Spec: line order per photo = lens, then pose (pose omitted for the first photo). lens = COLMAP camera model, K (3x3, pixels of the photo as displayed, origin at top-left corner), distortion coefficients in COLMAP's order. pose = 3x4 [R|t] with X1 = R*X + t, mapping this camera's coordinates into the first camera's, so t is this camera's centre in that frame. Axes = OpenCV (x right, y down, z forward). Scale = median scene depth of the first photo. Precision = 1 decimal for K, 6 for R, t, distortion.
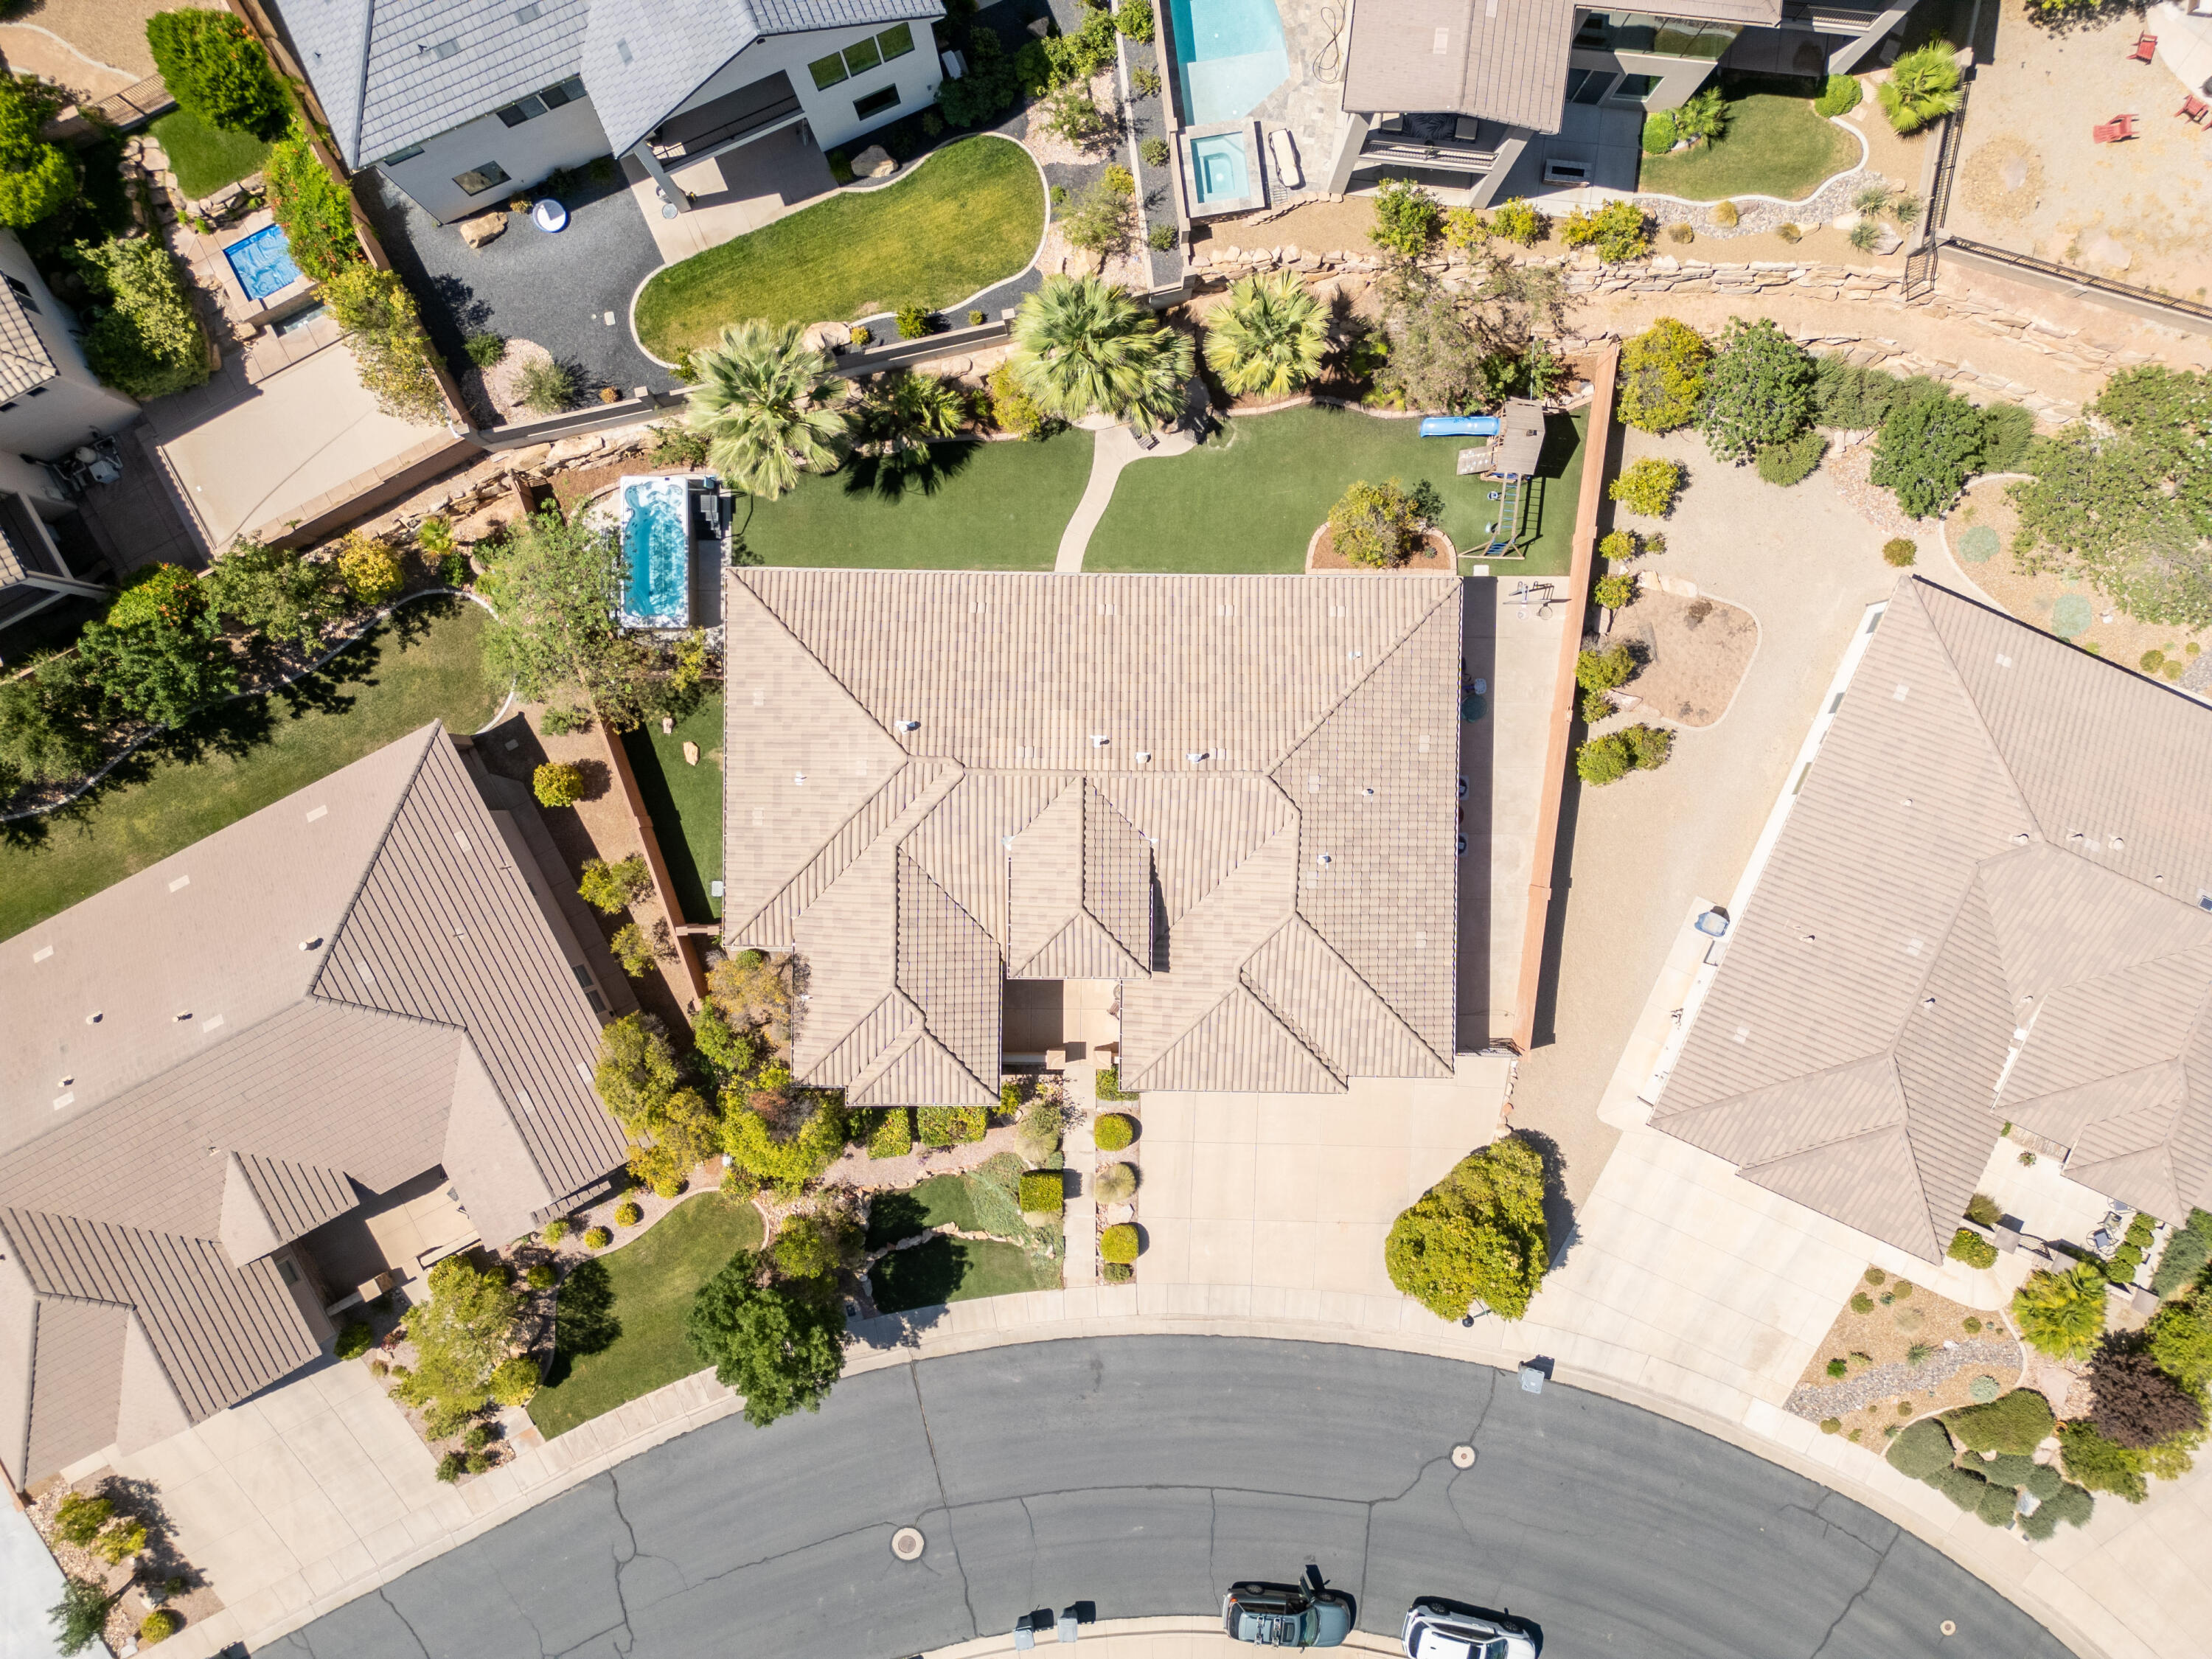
lens RADIAL K [[1556.8, 0, 1108.1], [0, 1556.8, 825.8], [0, 0, 1]] dist [0.065912, -0.059577]
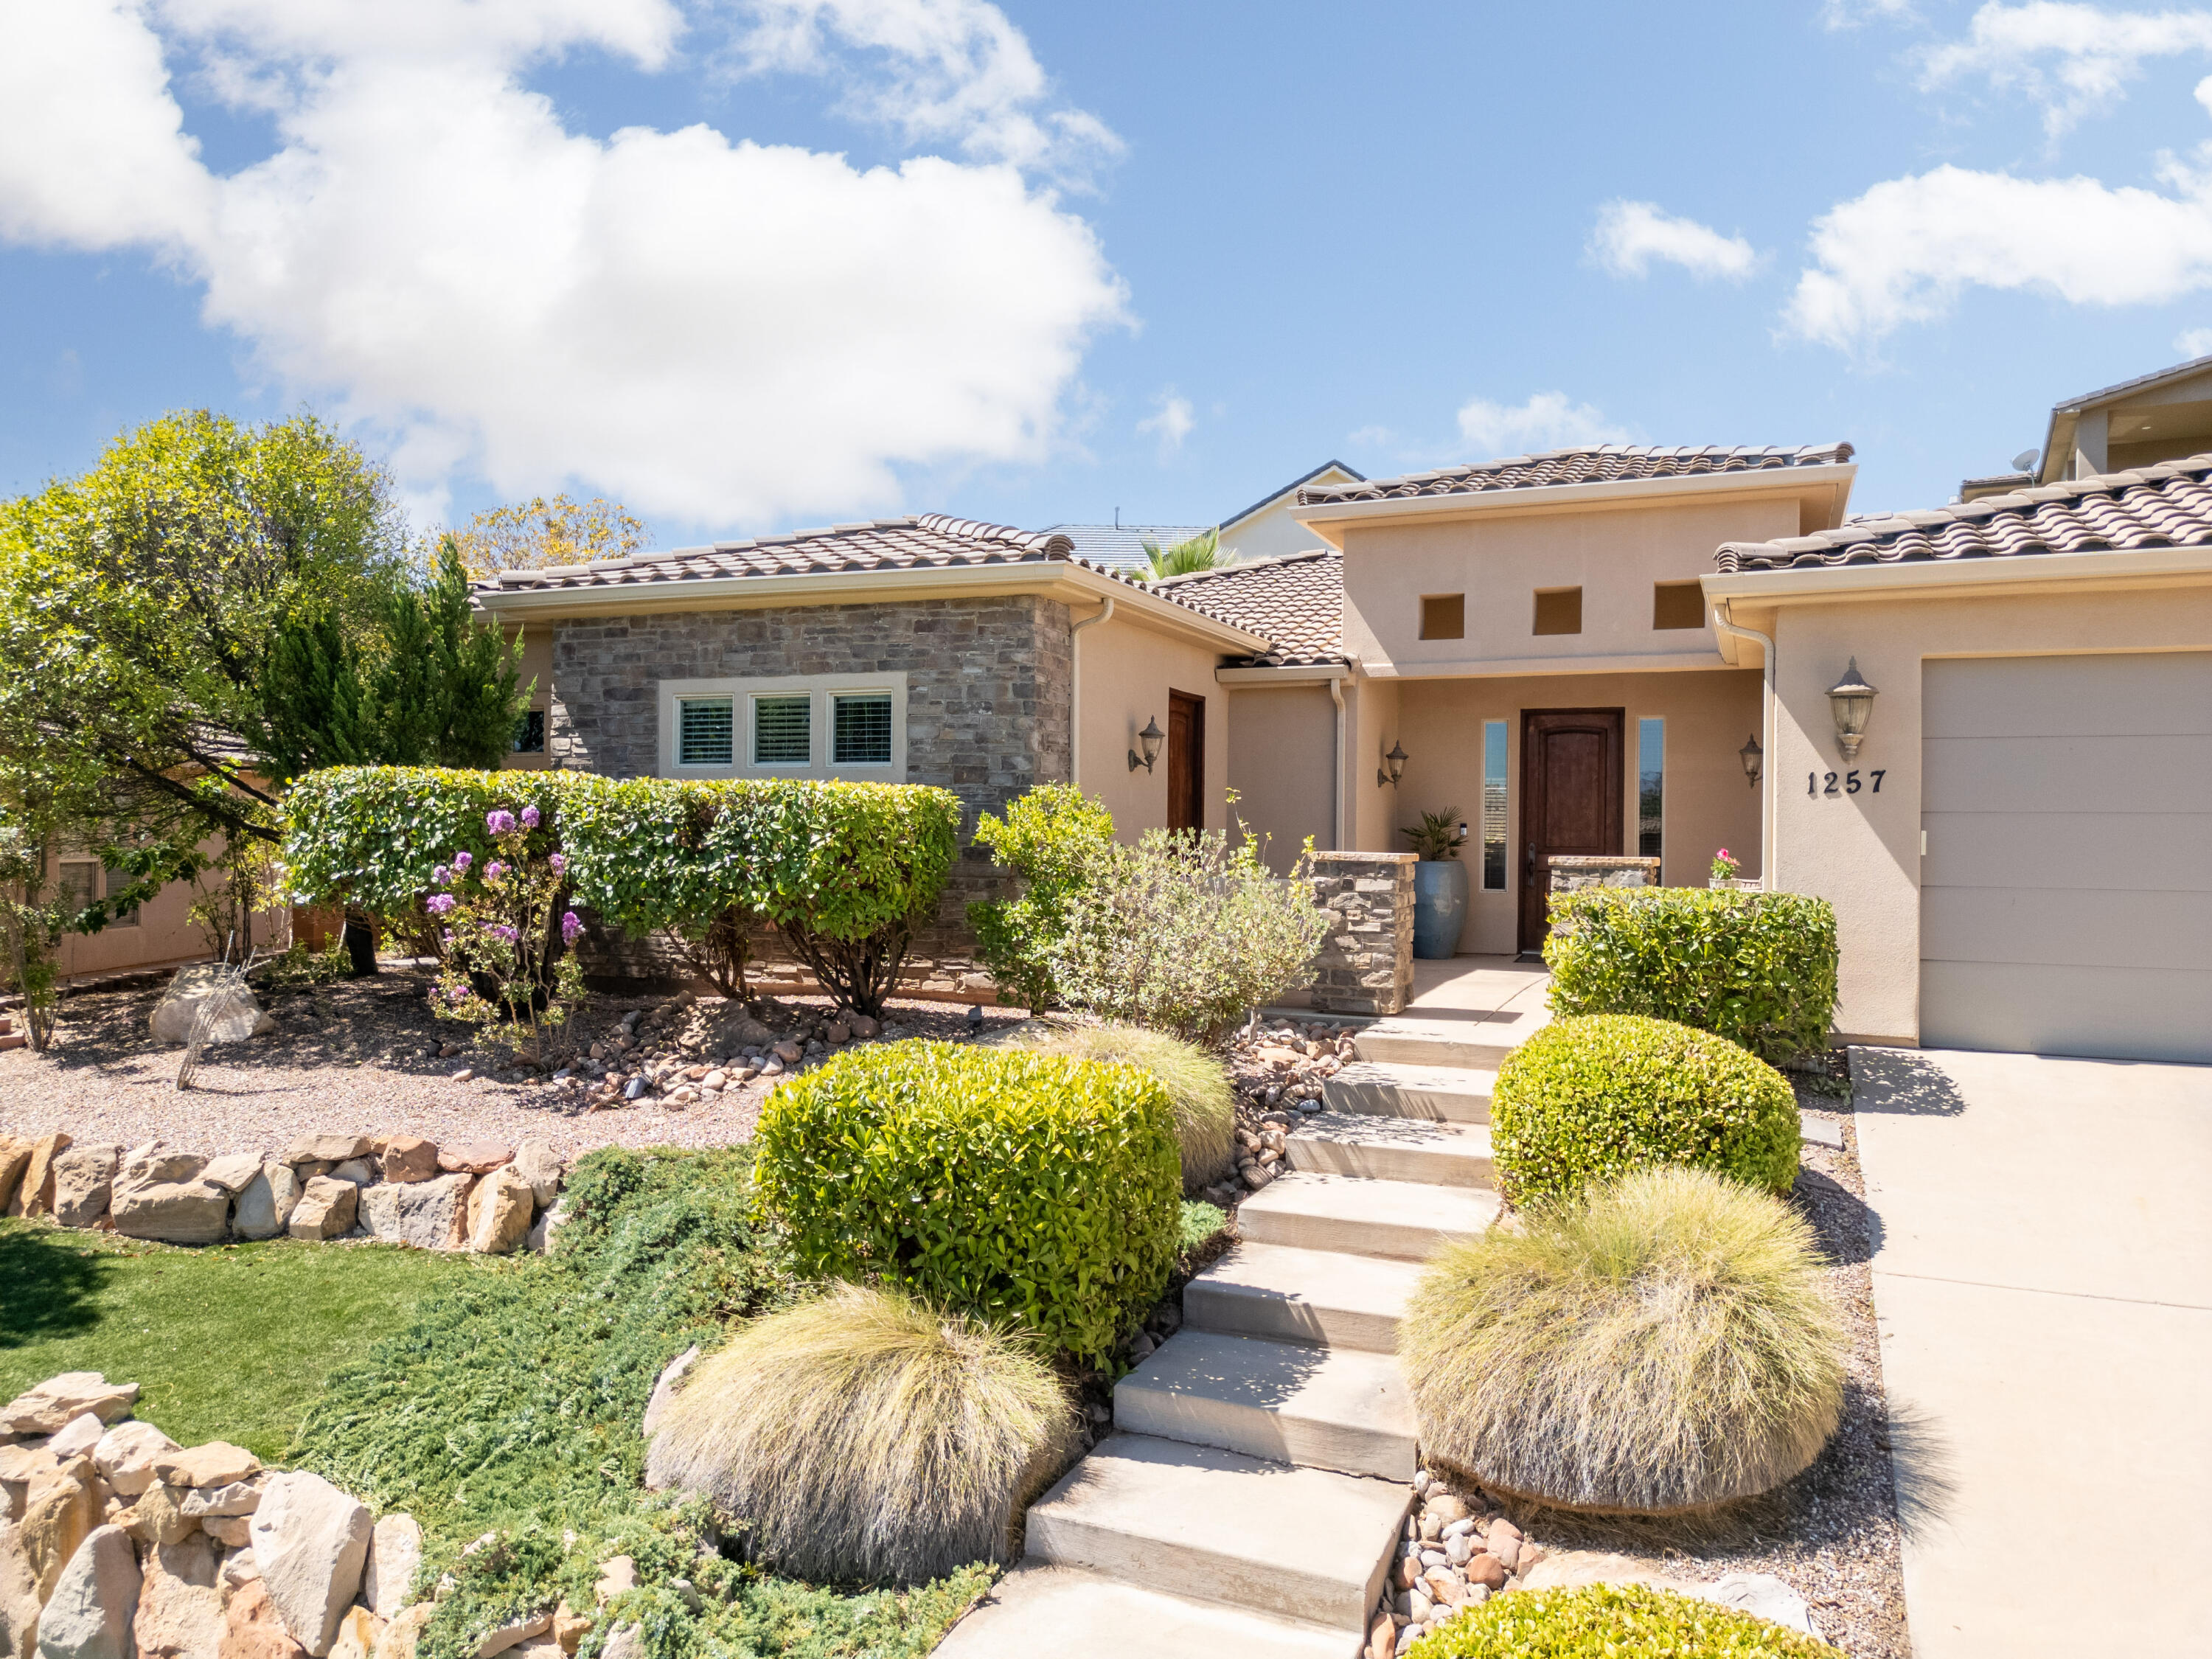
lens RADIAL K [[1556.8, 0, 1108.1], [0, 1556.8, 825.8], [0, 0, 1]] dist [0.065912, -0.059577]
pose [[0.926263, 0.015050, -0.376578, 0.011691], [-0.376000, -0.031317, -0.926090, 0.346119], [-0.025731, 0.999396, -0.023349, 0.988748]]
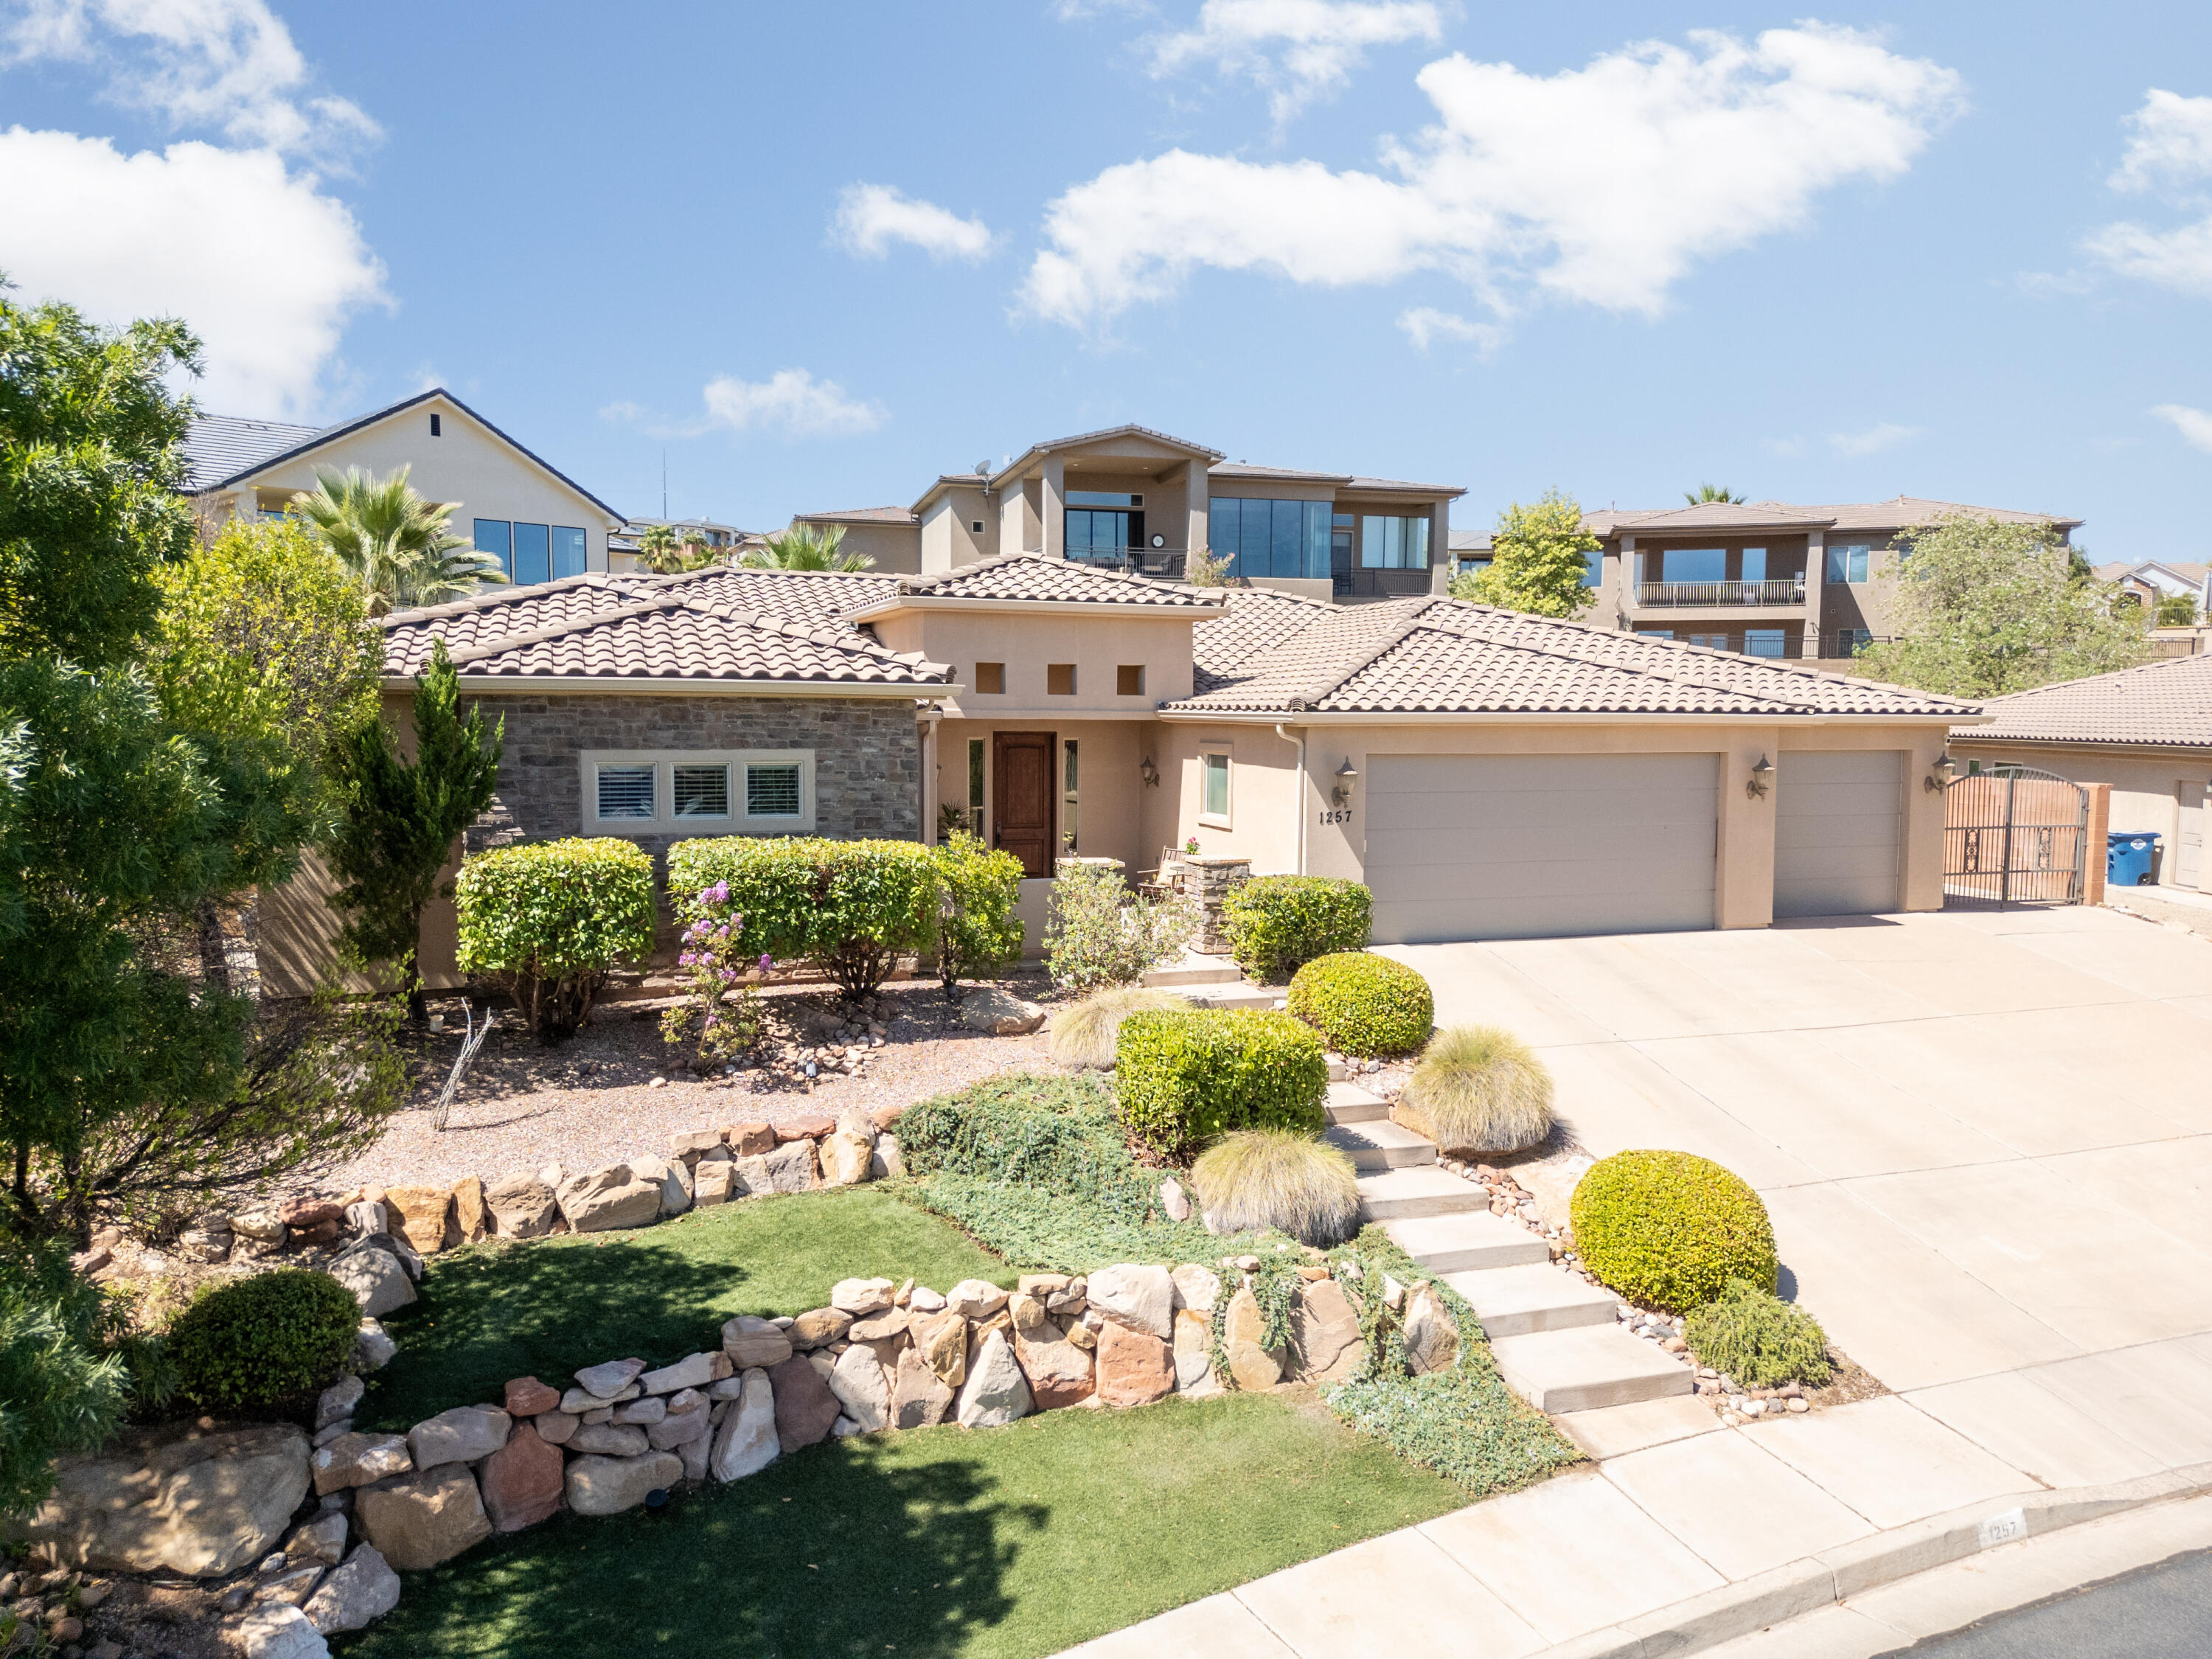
lens RADIAL K [[1556.8, 0, 1108.1], [0, 1556.8, 825.8], [0, 0, 1]] dist [0.065912, -0.059577]
pose [[0.935660, -0.012823, 0.352669, -0.144469], [0.352853, 0.050628, -0.934308, 0.454209], [-0.005874, 0.998635, 0.051895, 0.962613]]
